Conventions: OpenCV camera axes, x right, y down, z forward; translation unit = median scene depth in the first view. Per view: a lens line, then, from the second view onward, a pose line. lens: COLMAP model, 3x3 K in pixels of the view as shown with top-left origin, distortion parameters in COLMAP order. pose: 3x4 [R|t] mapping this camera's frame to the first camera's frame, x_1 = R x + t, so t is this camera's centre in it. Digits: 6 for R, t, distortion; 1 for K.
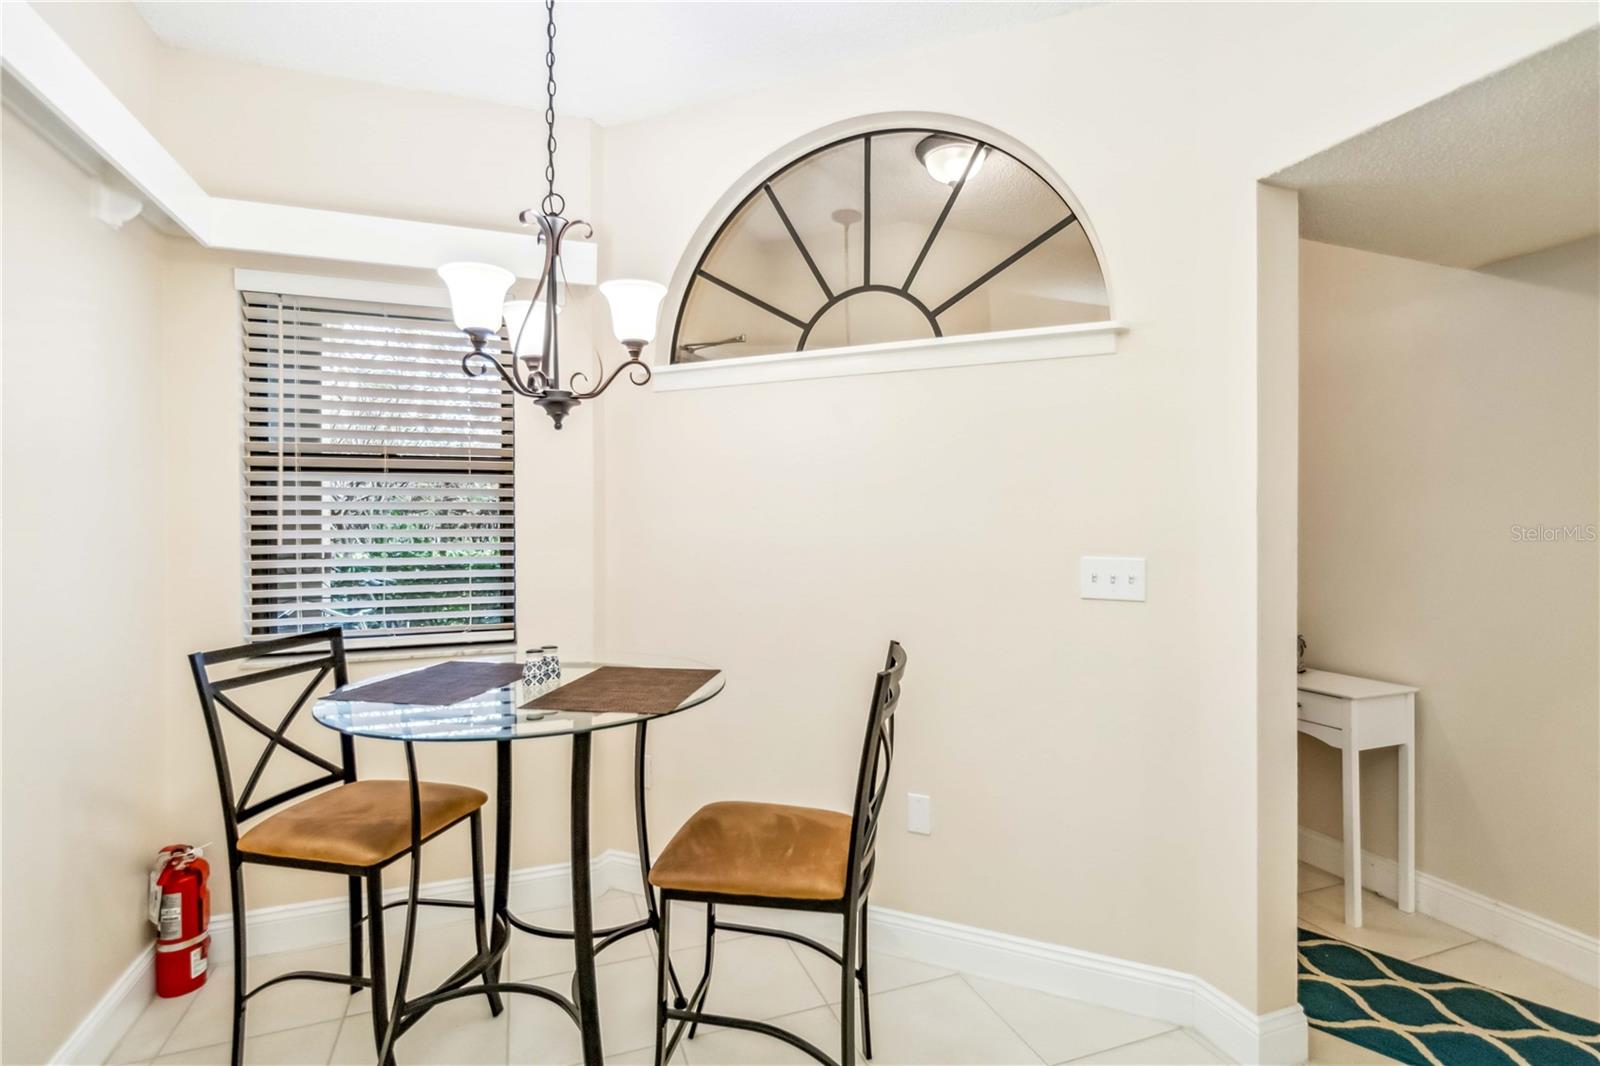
lens RADIAL K [[750.5, 0, 785.4], [0, 750.5, 524.2], [0, 0, 1]] dist [0.002607, 0.000244]
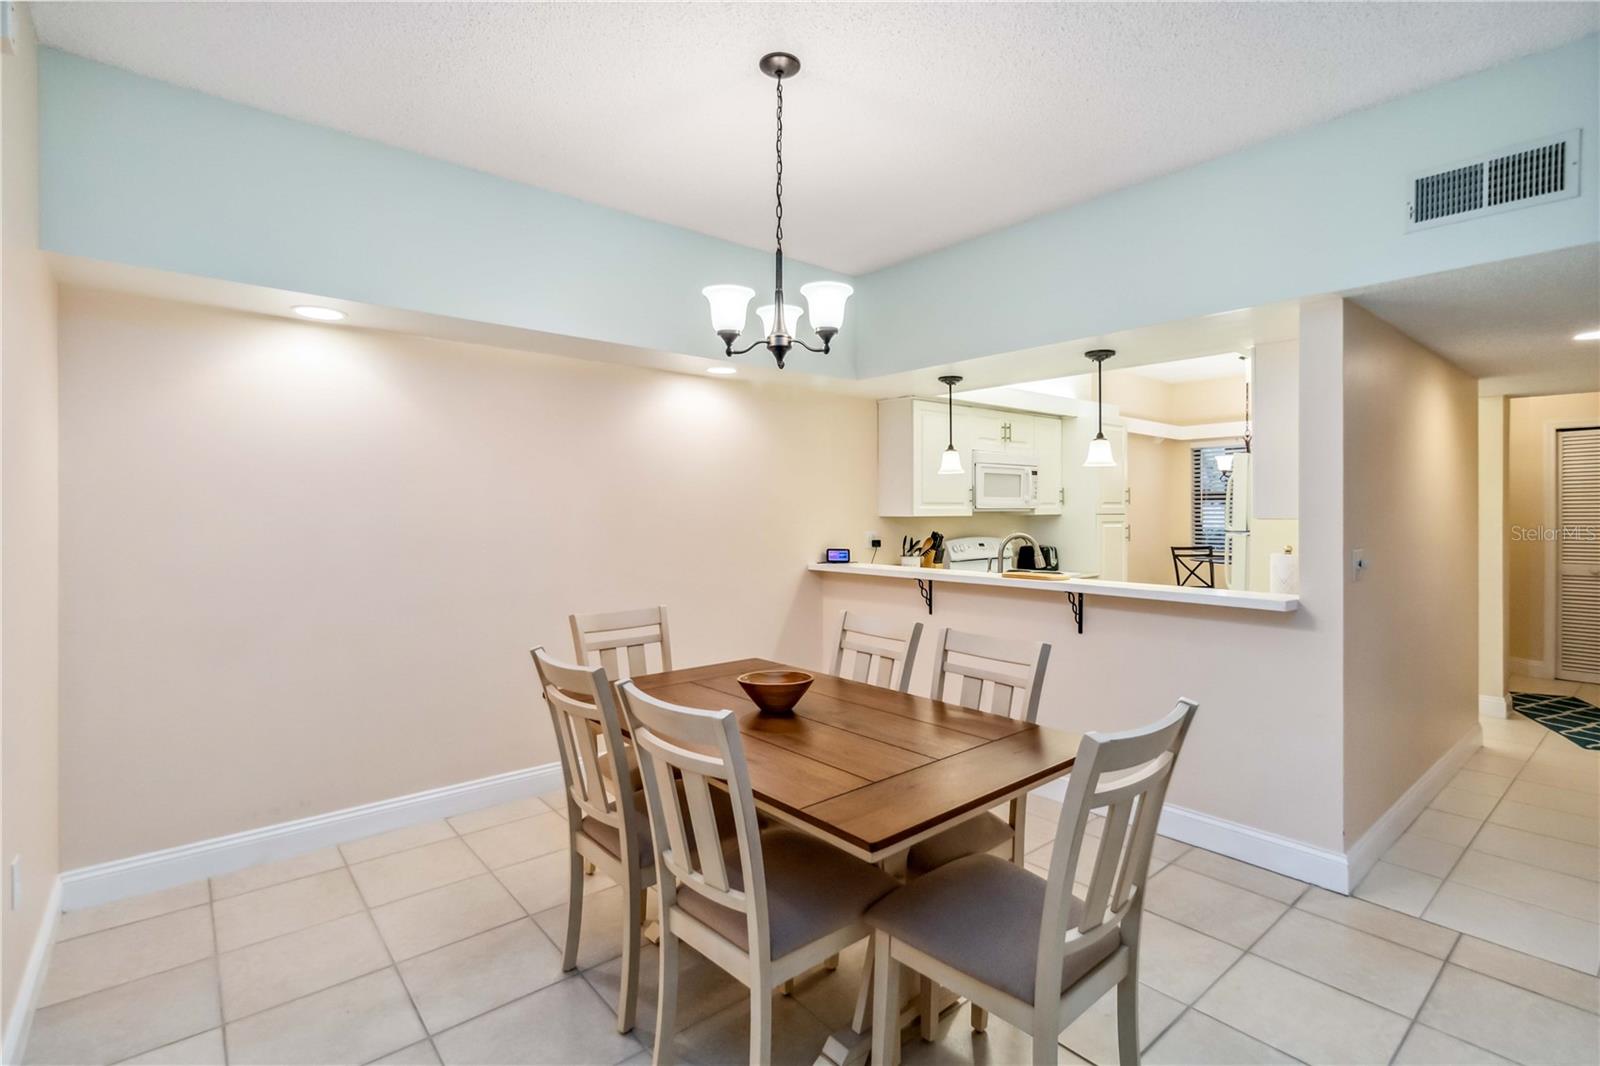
lens RADIAL K [[750.5, 0, 808.9], [0, 750.5, 516.4], [0, 0, 1]] dist [0.002607, 0.000244]
pose [[0.343799, 0.010919, -0.938980, 2.101014], [-0.004346, 0.999940, 0.010036, -0.027775], [0.939033, 0.000630, 0.343826, -2.013861]]
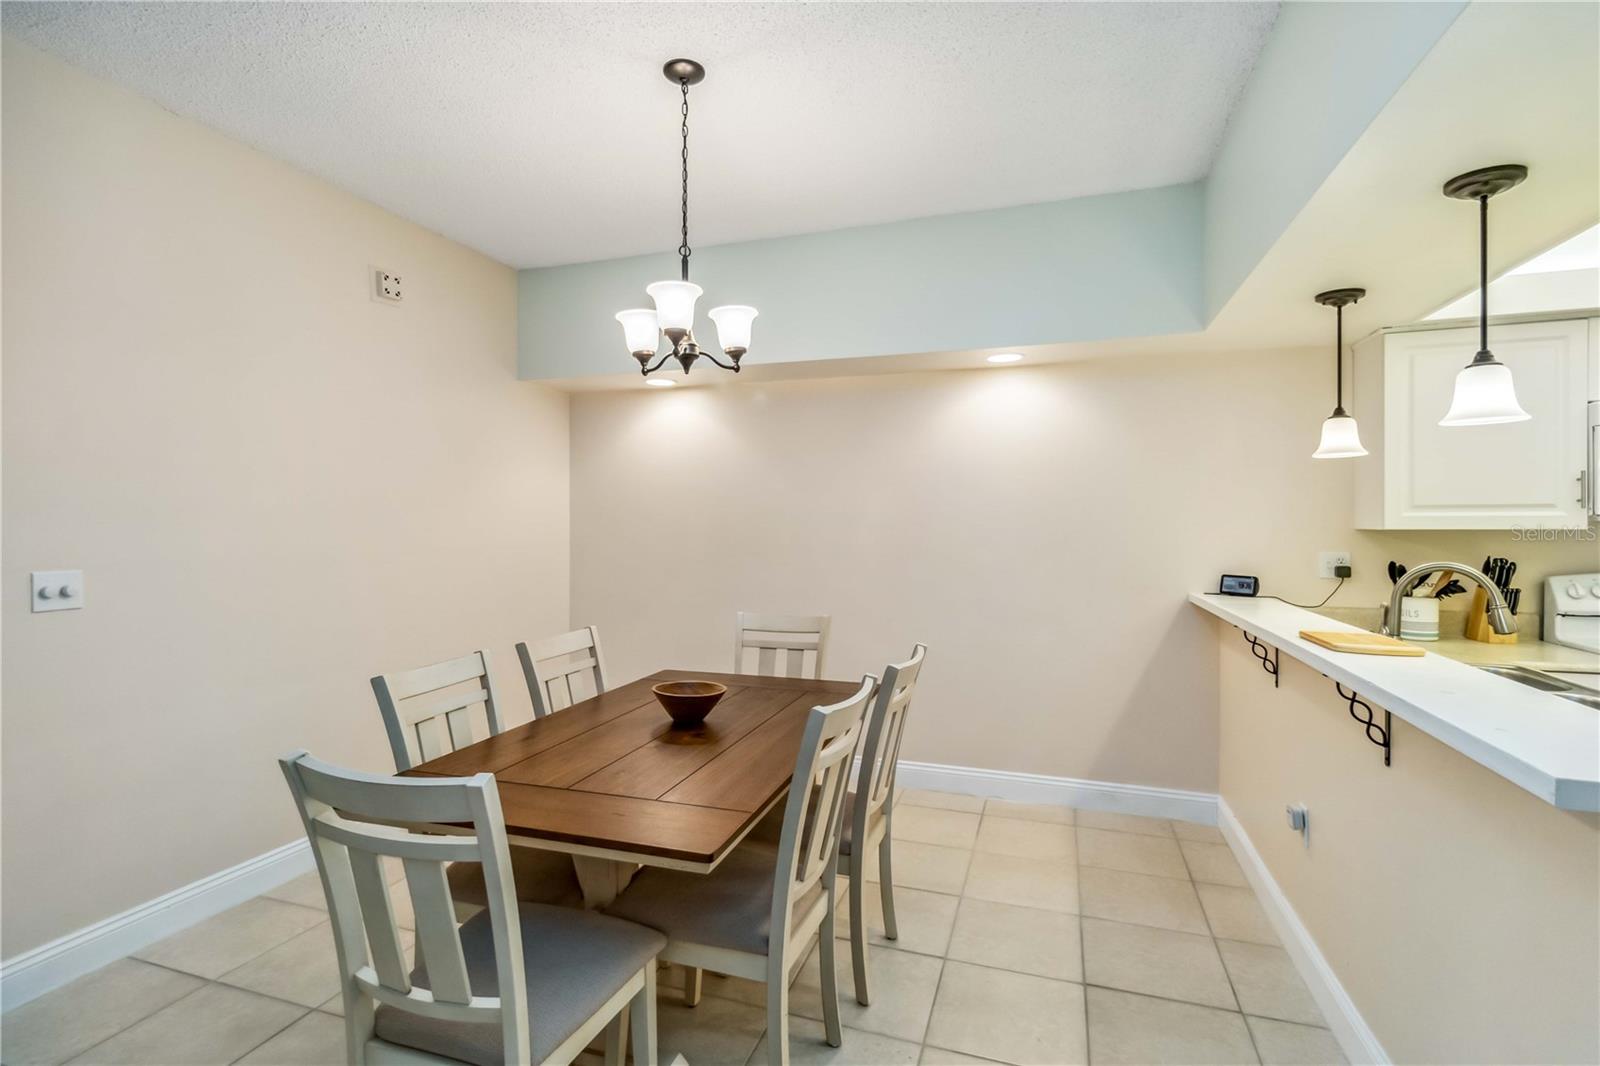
lens RADIAL K [[750.5, 0, 805.4], [0, 750.5, 528.4], [0, 0, 1]] dist [0.002607, 0.000244]
pose [[-0.625921, 0.011505, -0.779802, 1.797525], [0.001826, 0.999910, 0.013287, -0.027514], [0.779884, 0.006893, -0.625886, -0.881374]]
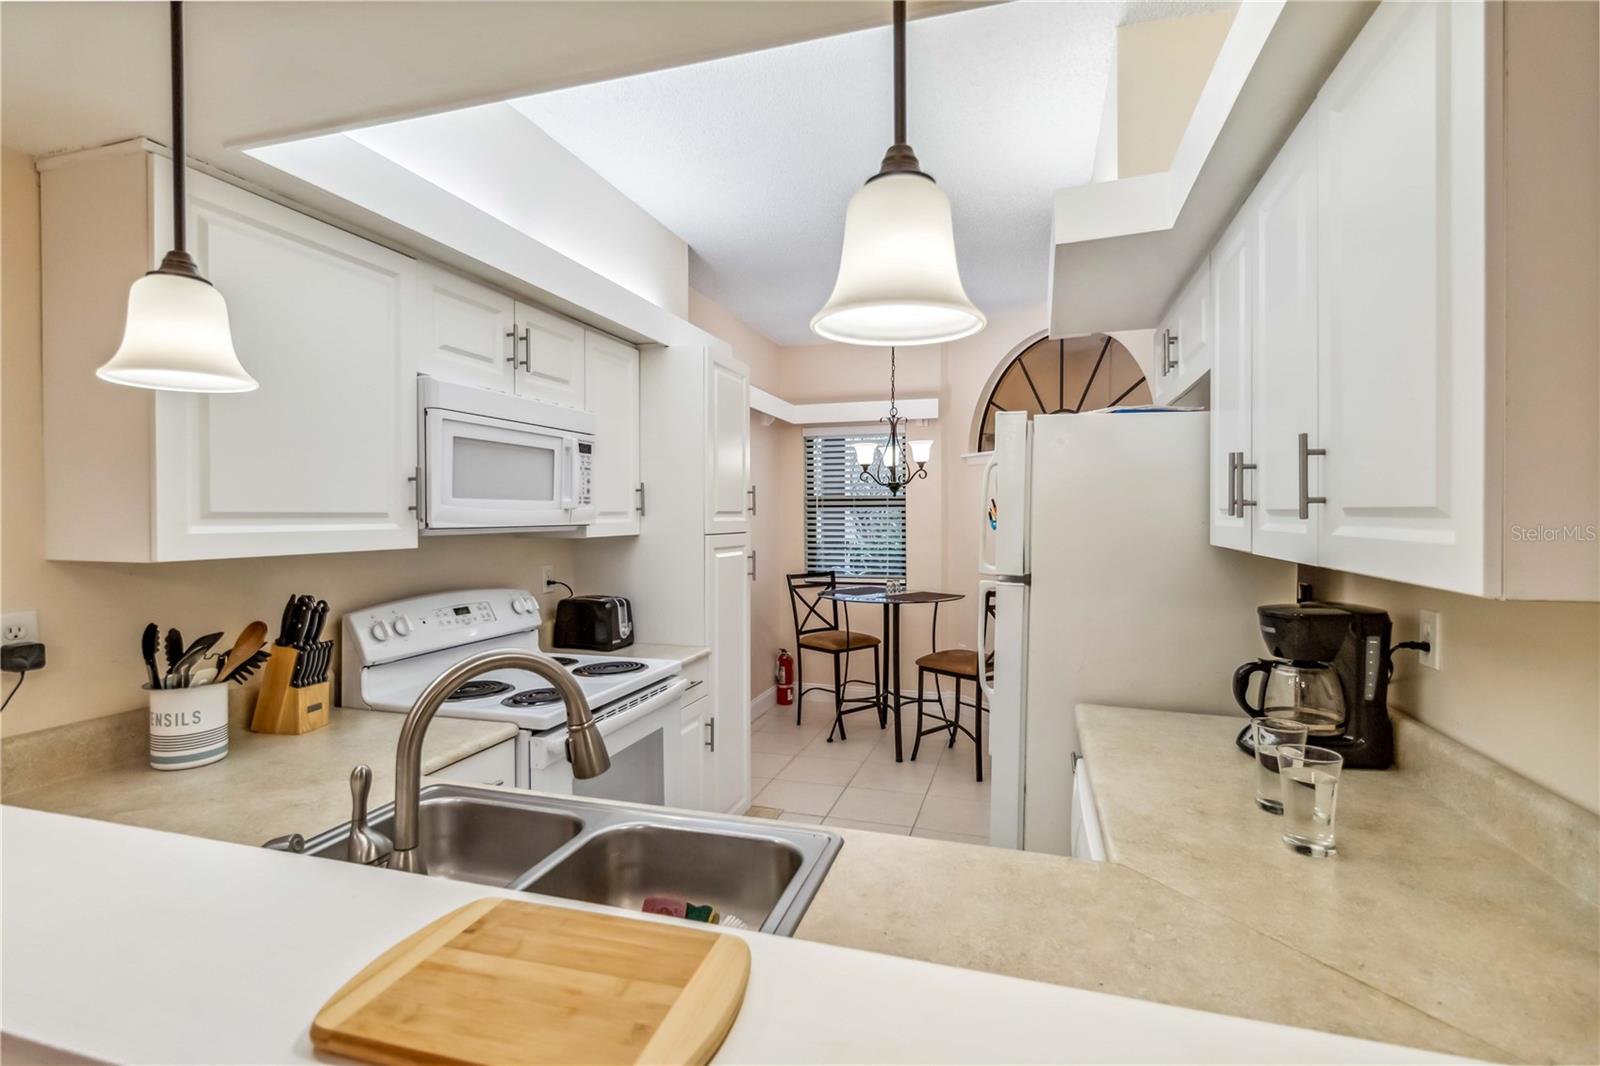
lens RADIAL K [[750.5, 0, 795.5], [0, 750.5, 513.5], [0, 0, 1]] dist [0.002607, 0.000244]
pose [[0.783440, 0.001512, -0.621465, 0.897820], [-0.004218, 0.999987, -0.002885, -0.049222], [0.621453, 0.004882, 0.783437, -1.086538]]
